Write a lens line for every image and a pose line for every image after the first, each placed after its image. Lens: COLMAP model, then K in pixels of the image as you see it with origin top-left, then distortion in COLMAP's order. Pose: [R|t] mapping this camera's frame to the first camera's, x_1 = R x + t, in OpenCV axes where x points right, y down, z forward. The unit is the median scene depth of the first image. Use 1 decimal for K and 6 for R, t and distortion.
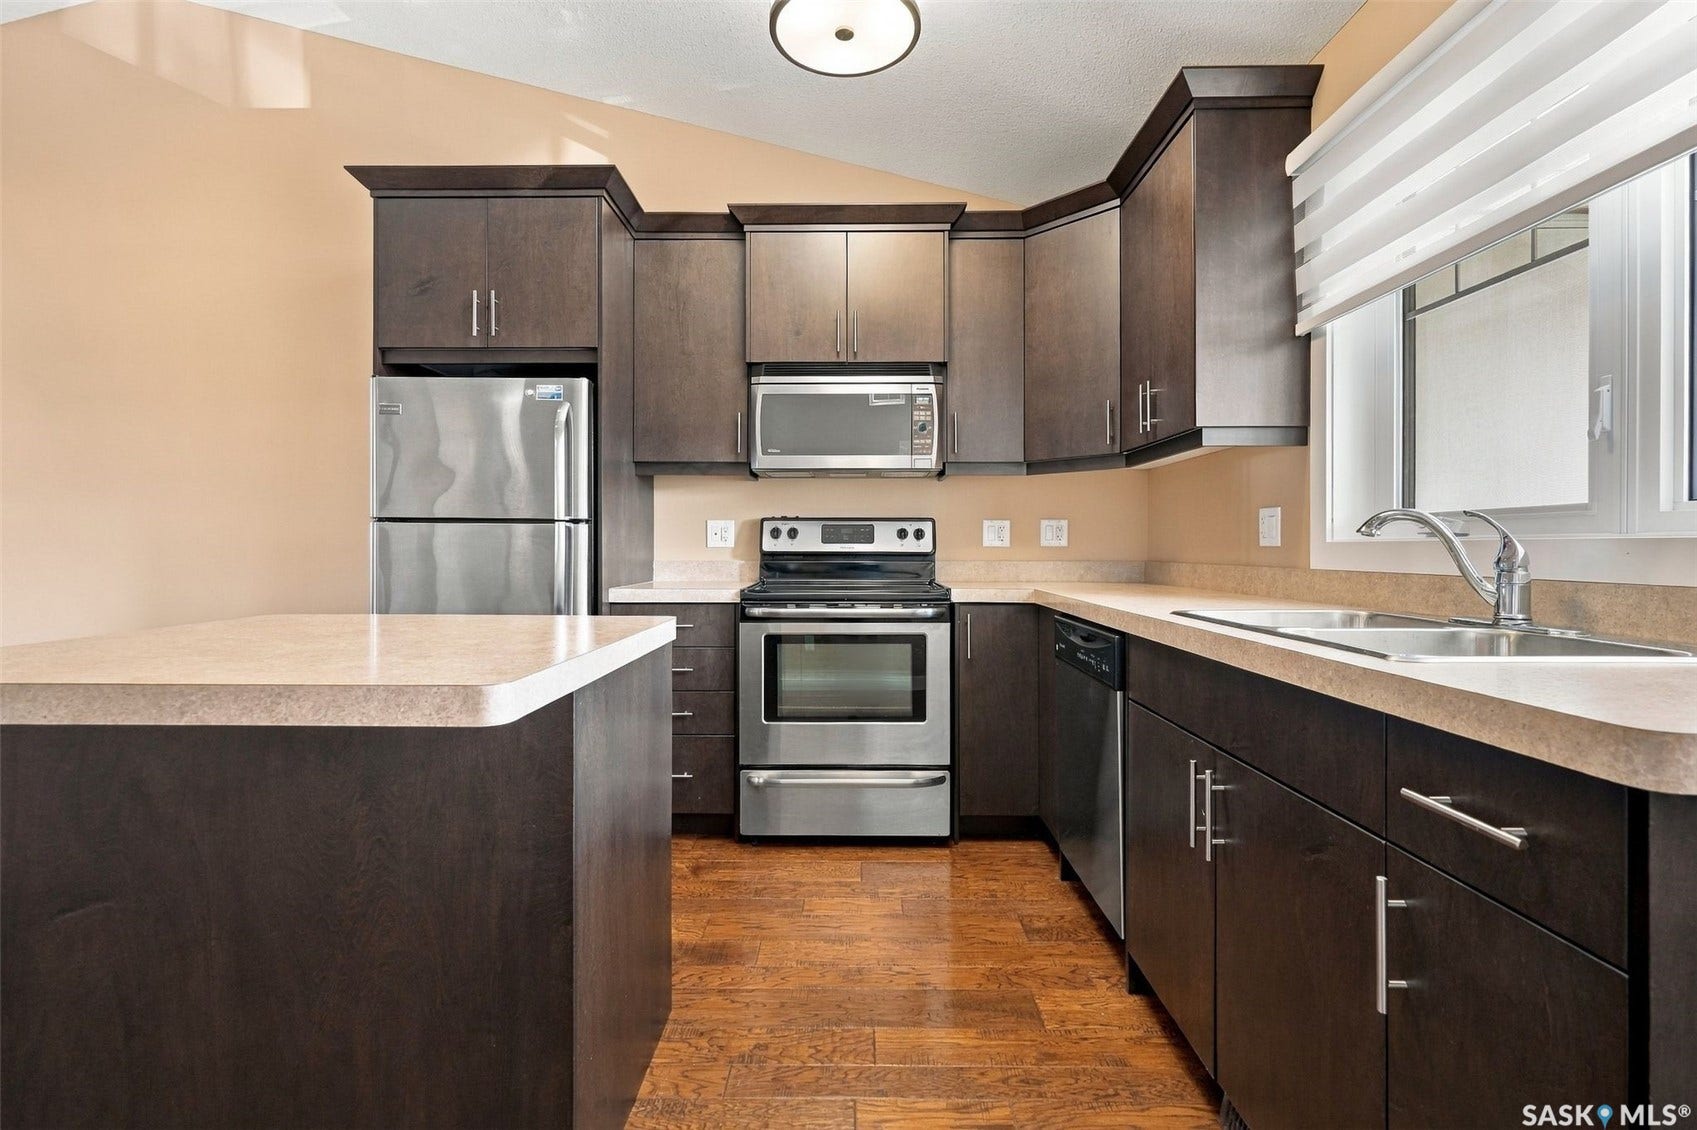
lens RADIAL K [[775.7, 0, 848.5], [0, 775.7, 546.9], [0, 0, 1]] dist [-0.000138, -0.000354]
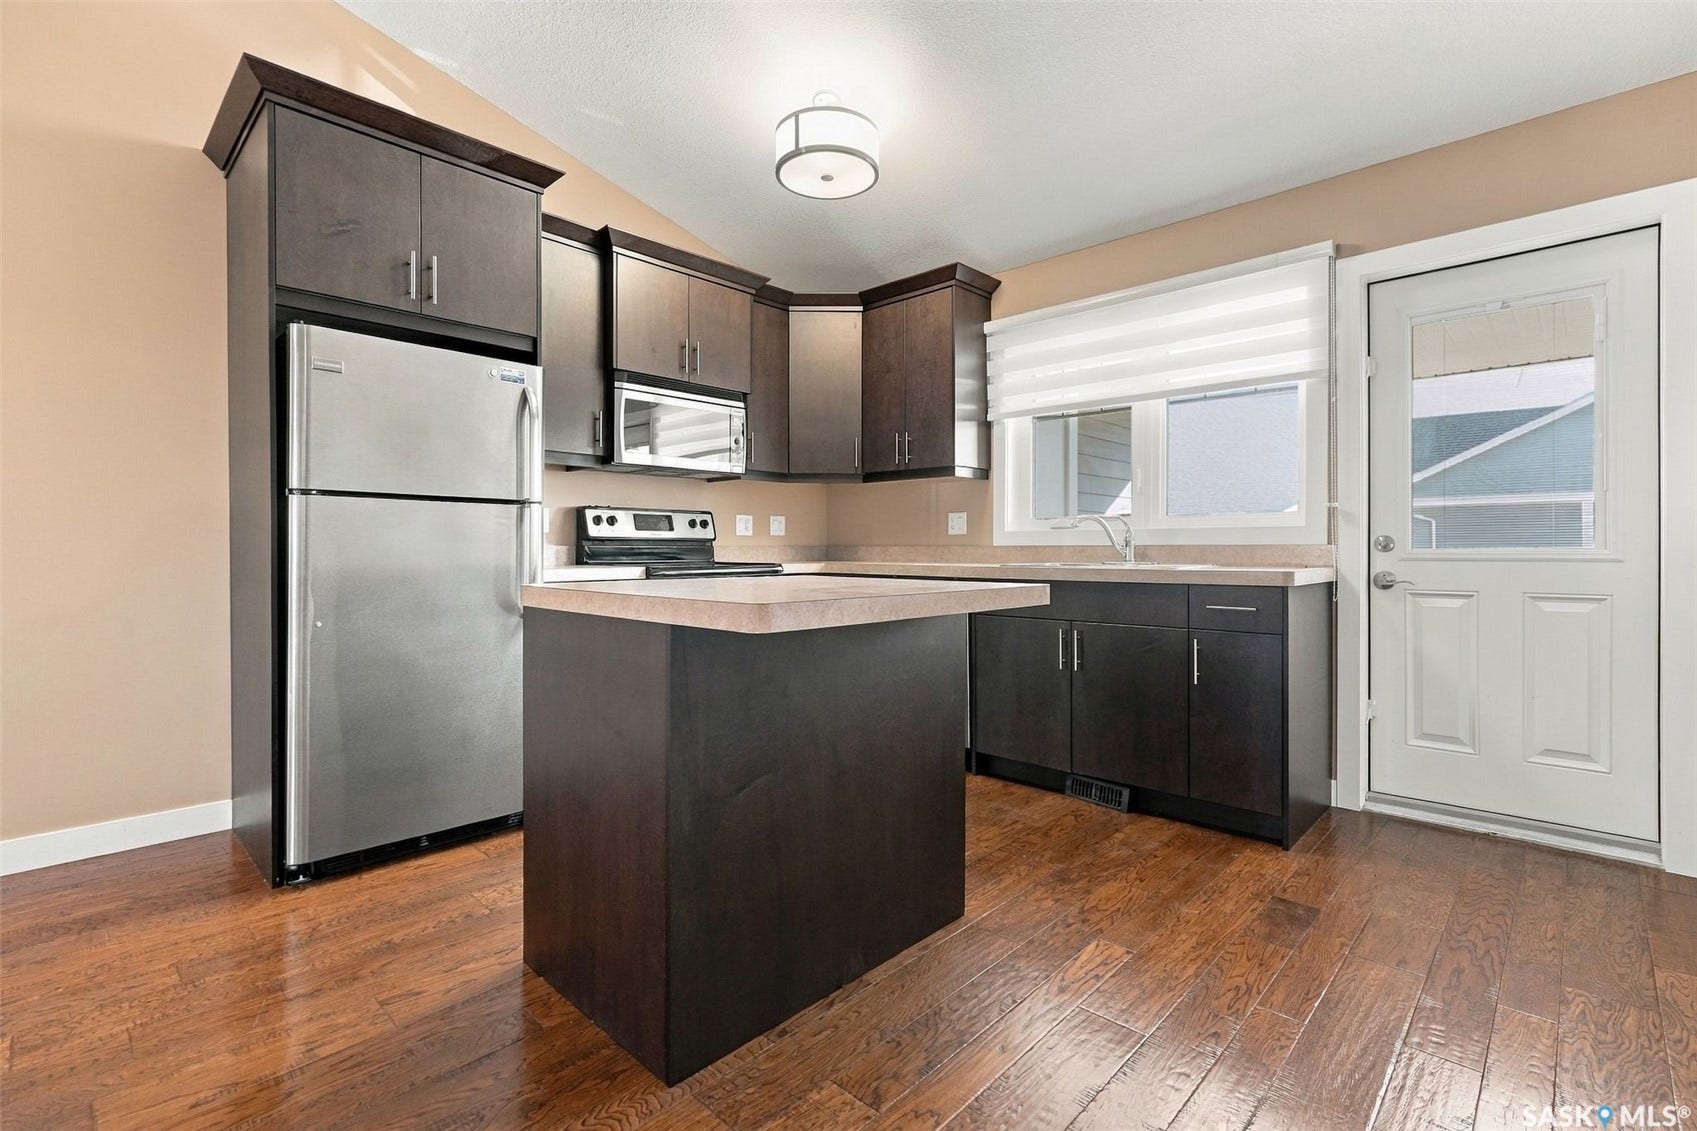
lens RADIAL K [[775.7, 0, 848.5], [0, 775.7, 547.4], [0, 0, 1]] dist [-0.000138, -0.000354]
pose [[0.677331, -0.000513, 0.735678, -0.729235], [0.000281, 1.000000, 0.000438, 0.022330], [-0.735679, -0.000090, 0.677331, -0.012626]]
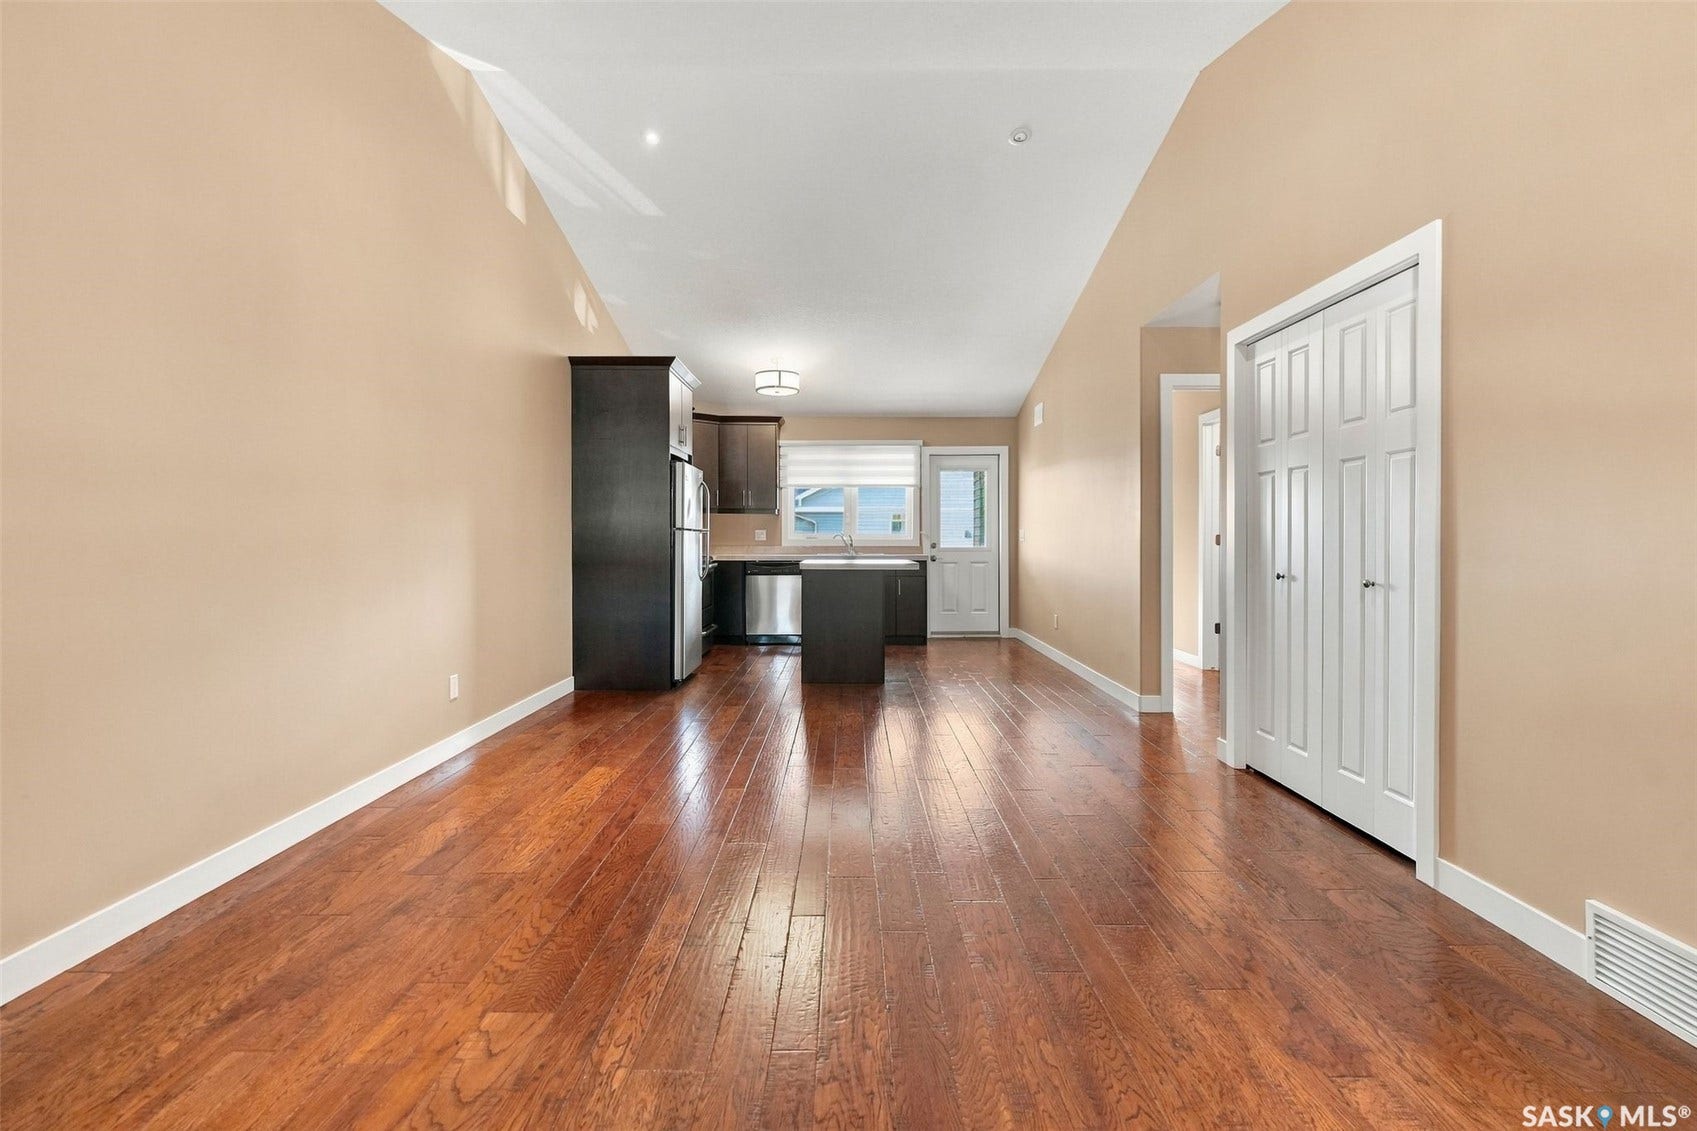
lens RADIAL K [[775.7, 0, 848.5], [0, 775.7, 547.4], [0, 0, 1]] dist [-0.000138, -0.000354]
pose [[-0.016468, -0.013014, 0.999780, -2.409607], [-0.001917, 0.999914, 0.012984, -0.012163], [-0.999863, -0.001703, -0.016492, 0.510959]]
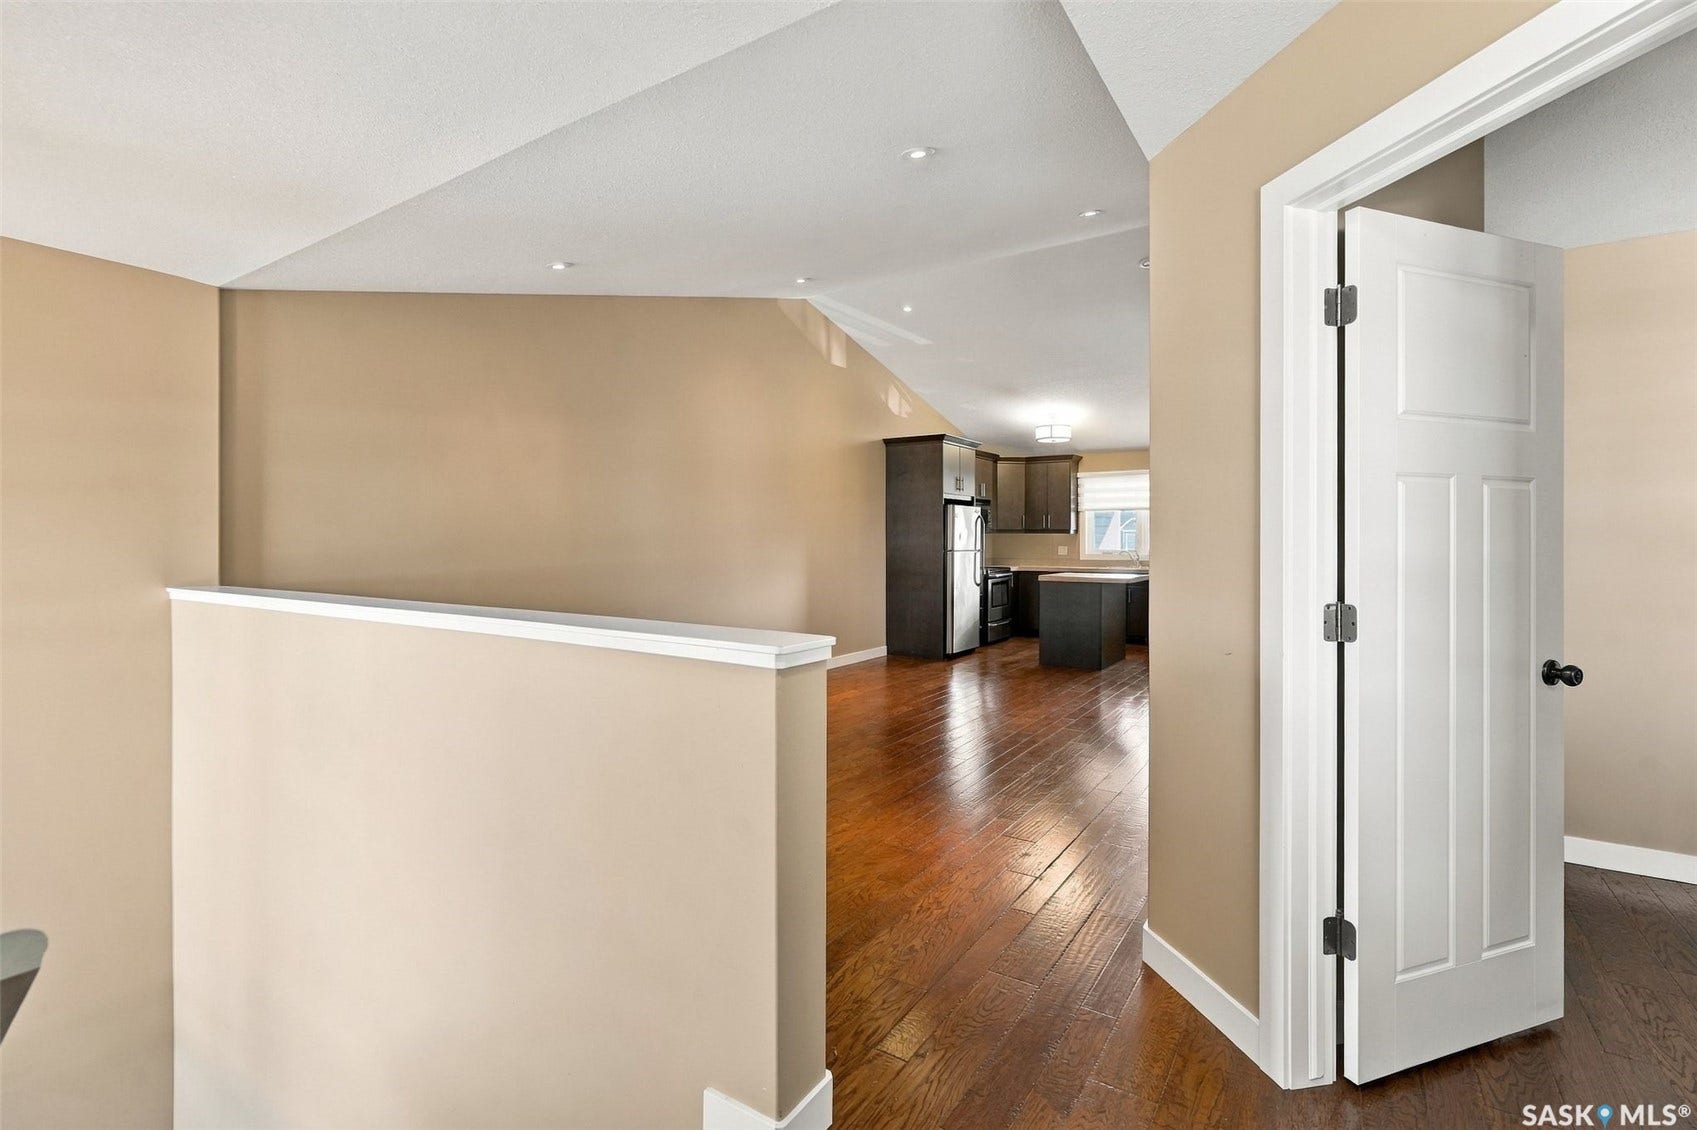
lens RADIAL K [[775.7, 0, 848.5], [0, 775.7, 546.9], [0, 0, 1]] dist [-0.000138, -0.000354]
pose [[0.537760, -0.008812, 0.843052, -3.022403], [-0.000842, 0.999939, 0.010989, -0.073039], [-0.843098, -0.006619, 0.537720, -0.273647]]
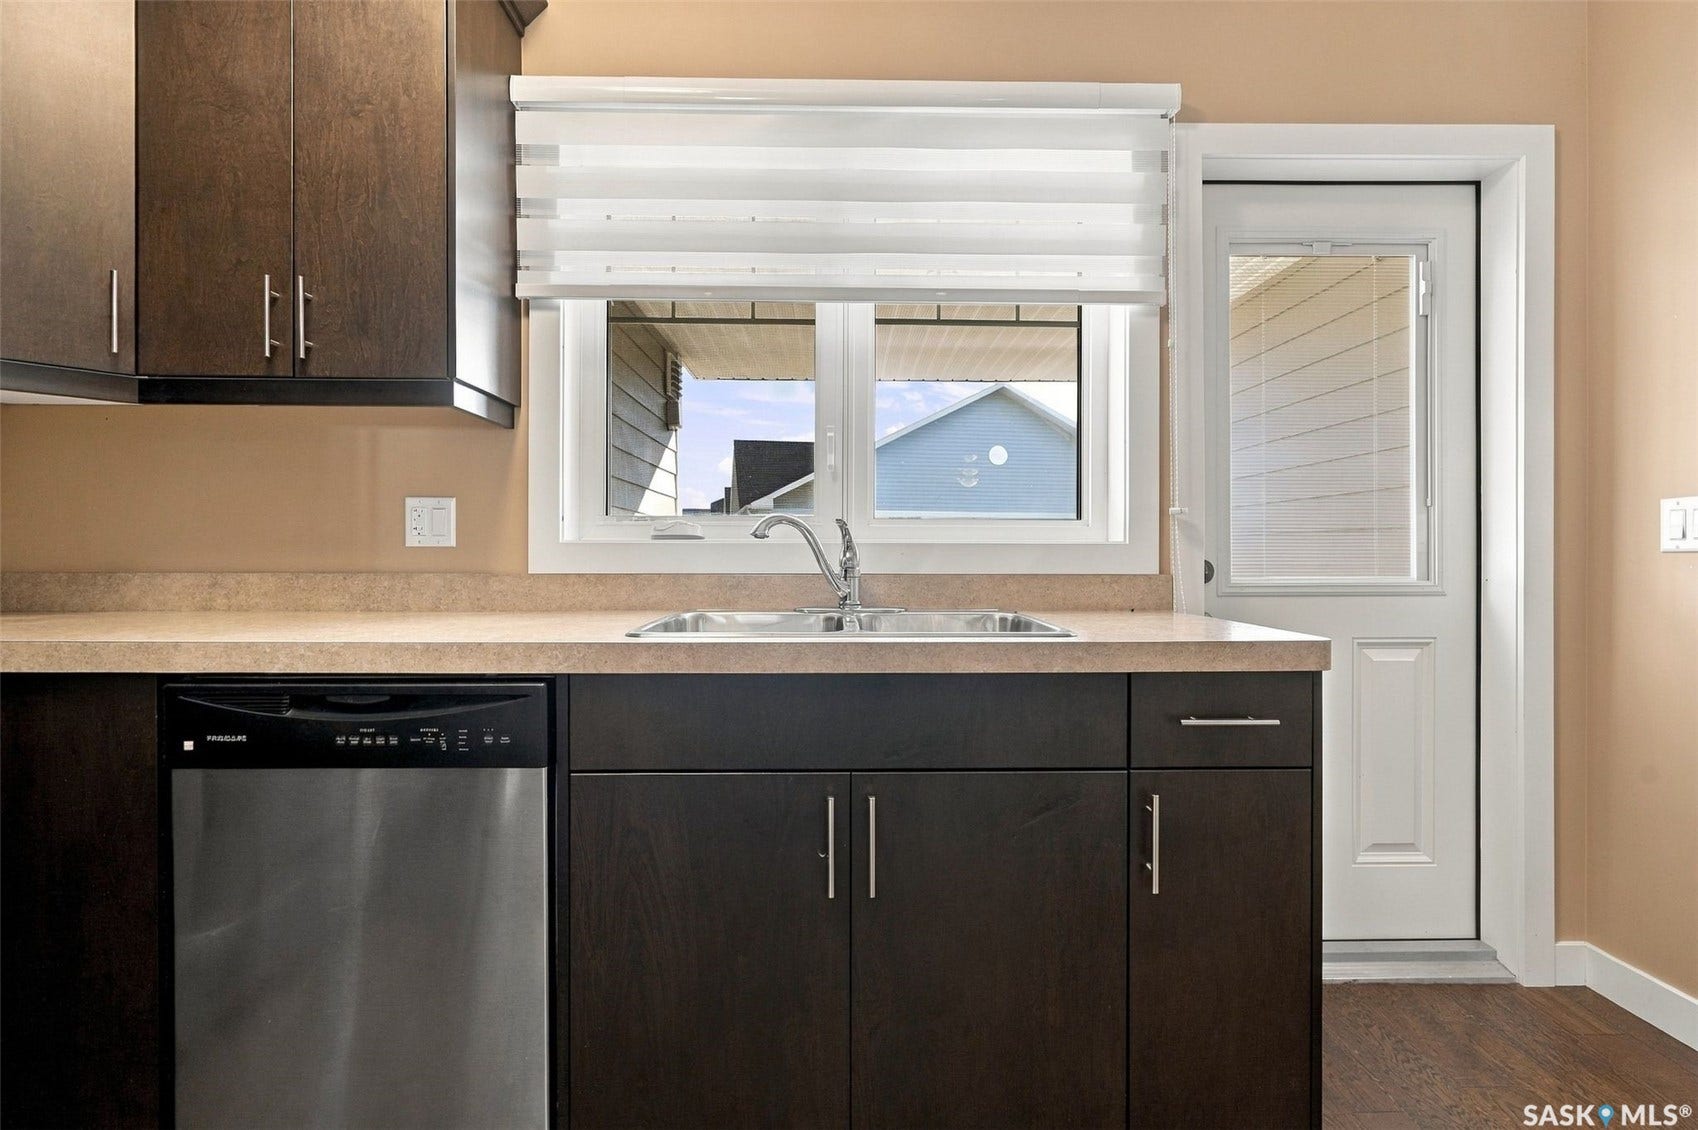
lens RADIAL K [[776.1, 0, 849.0], [0, 776.1, 546.8], [0, 0, 1]] dist [-0.000138, -0.000354]
pose [[-0.038911, 0.000388, 0.999243, -0.199501], [-0.004550, 0.999989, -0.000565, -0.001045], [-0.999232, -0.004568, -0.038909, 0.478568]]
